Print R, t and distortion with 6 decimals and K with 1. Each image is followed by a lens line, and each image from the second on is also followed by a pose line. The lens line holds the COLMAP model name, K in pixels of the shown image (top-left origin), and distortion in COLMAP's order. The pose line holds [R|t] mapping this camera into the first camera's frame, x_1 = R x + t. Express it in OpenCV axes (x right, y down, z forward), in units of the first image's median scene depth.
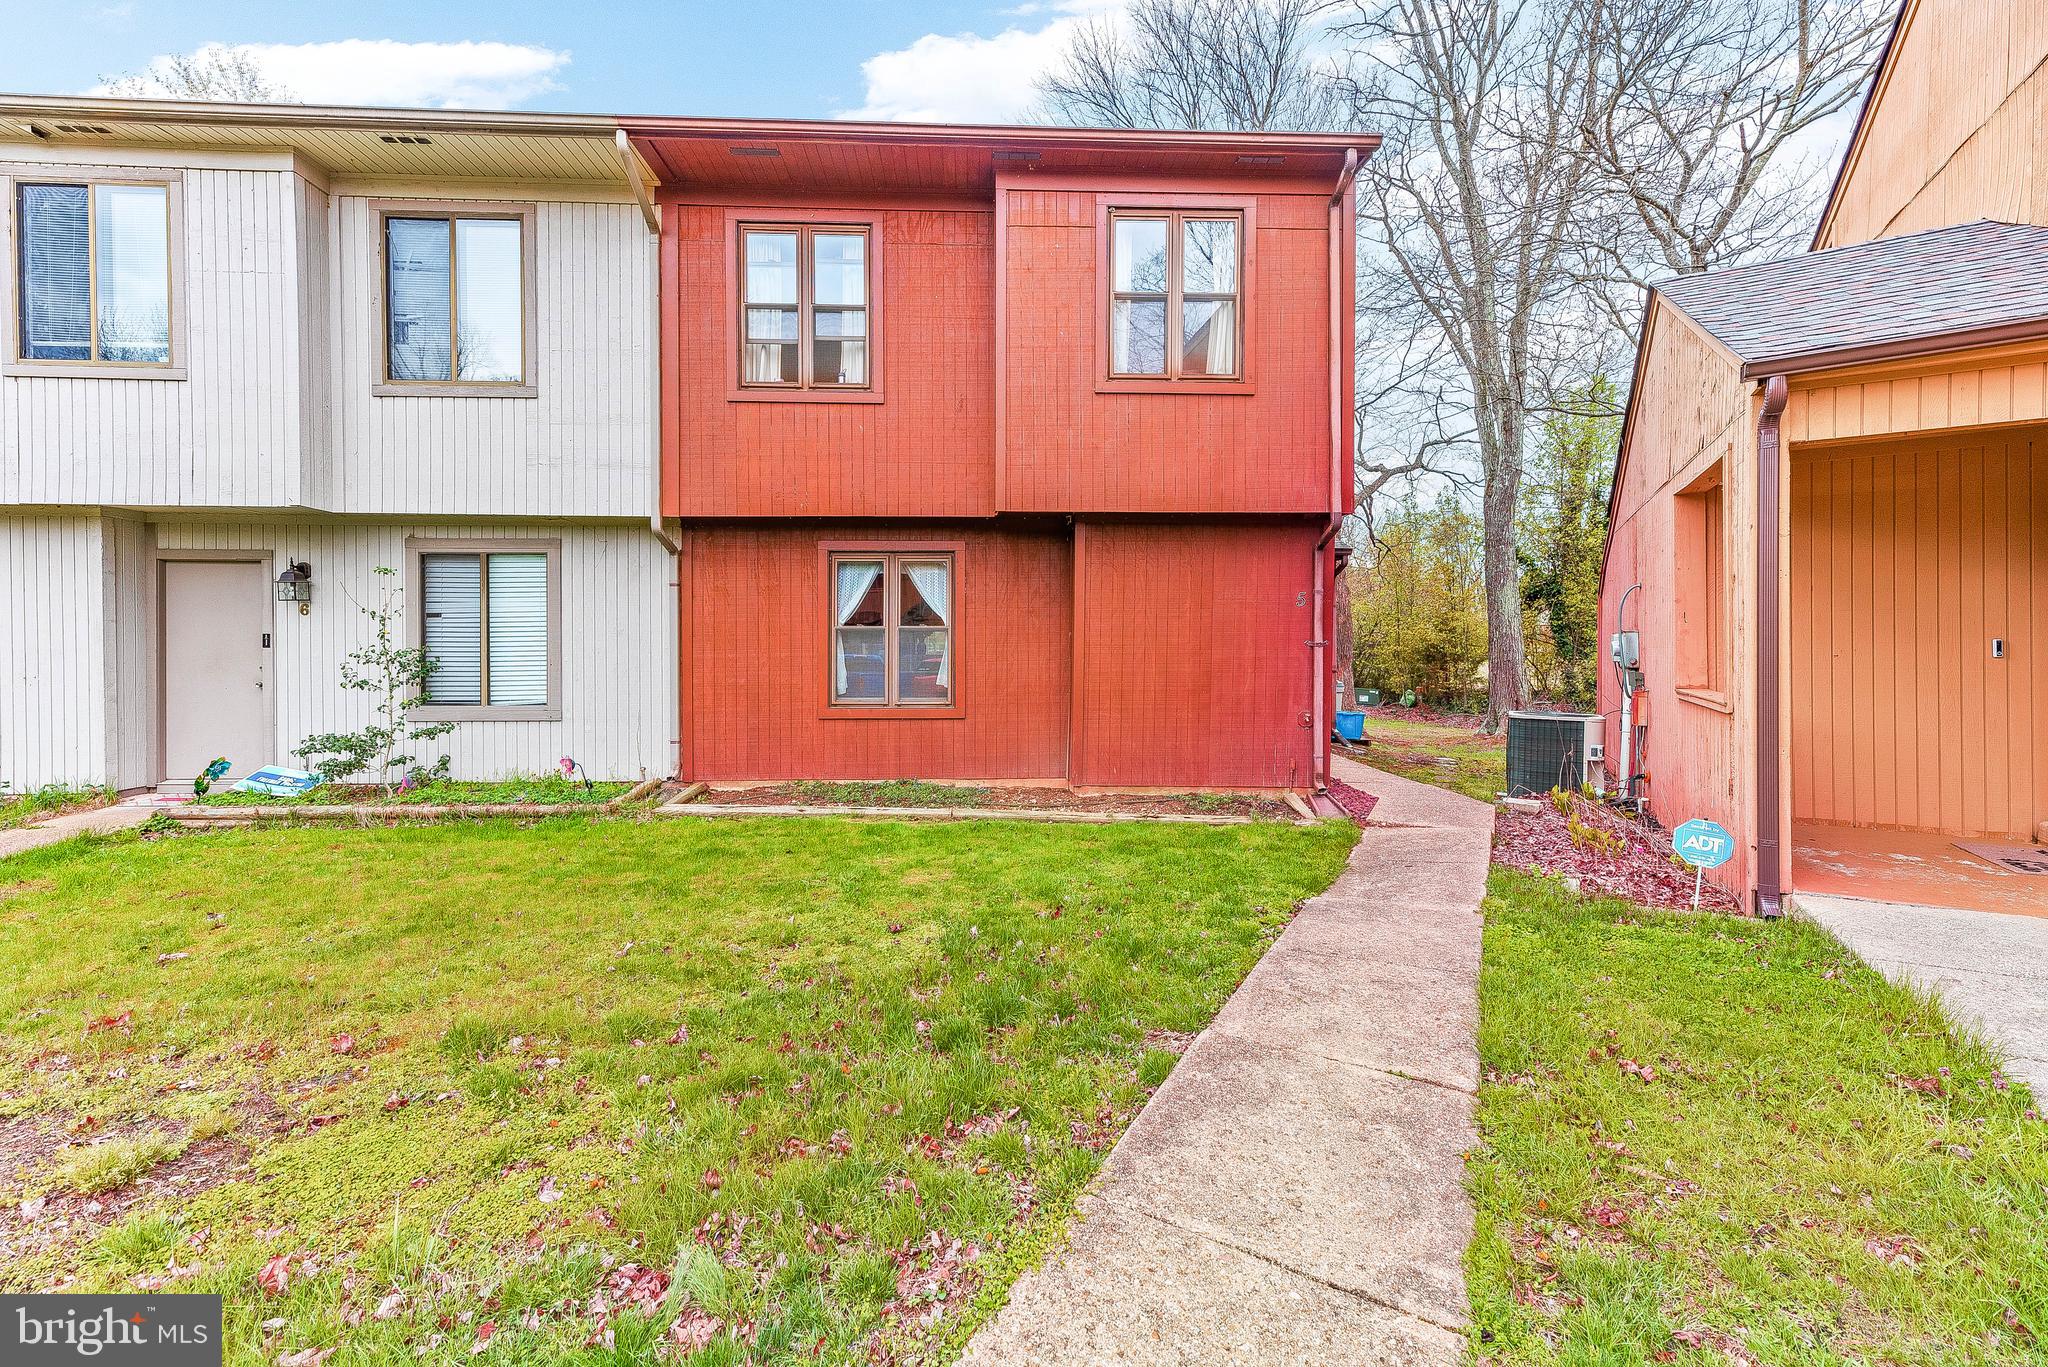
lens RADIAL K [[845.0, 0, 1018.5], [0, 845.0, 675.3], [0, 0, 1]] dist [0.010708, 0.000191]
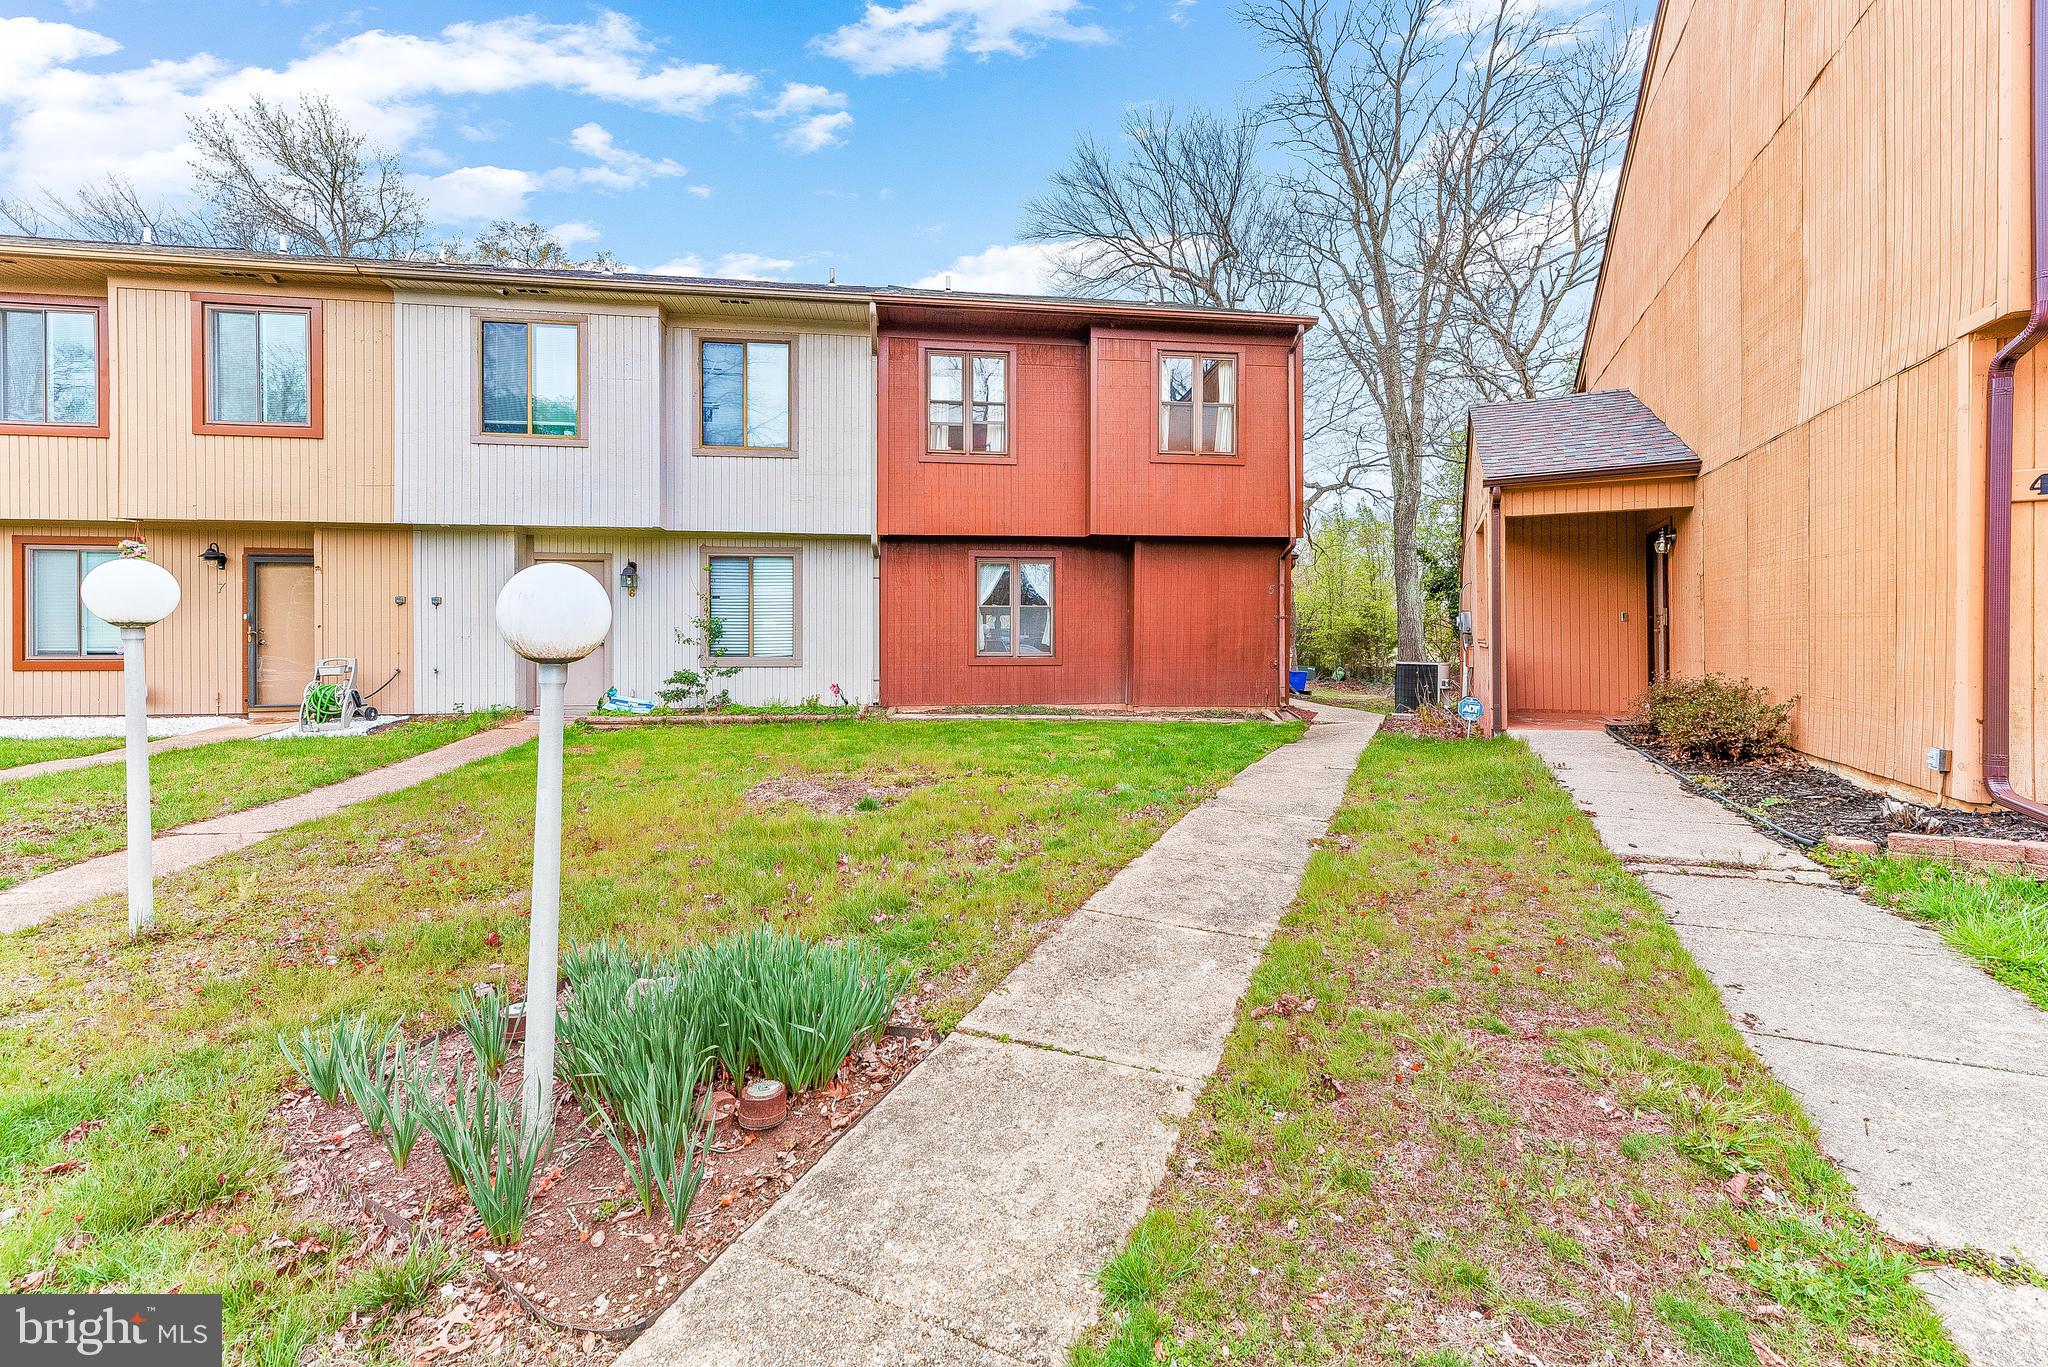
lens RADIAL K [[831.0, 0, 1060.6], [0, 831.0, 662.3], [0, 0, 1]] dist [0.007044, -0.000075]
pose [[0.994325, -0.004015, 0.106307, -0.240637], [0.004231, 0.999989, -0.001804, 0.051493], [-0.106299, 0.002243, 0.994332, -0.547428]]
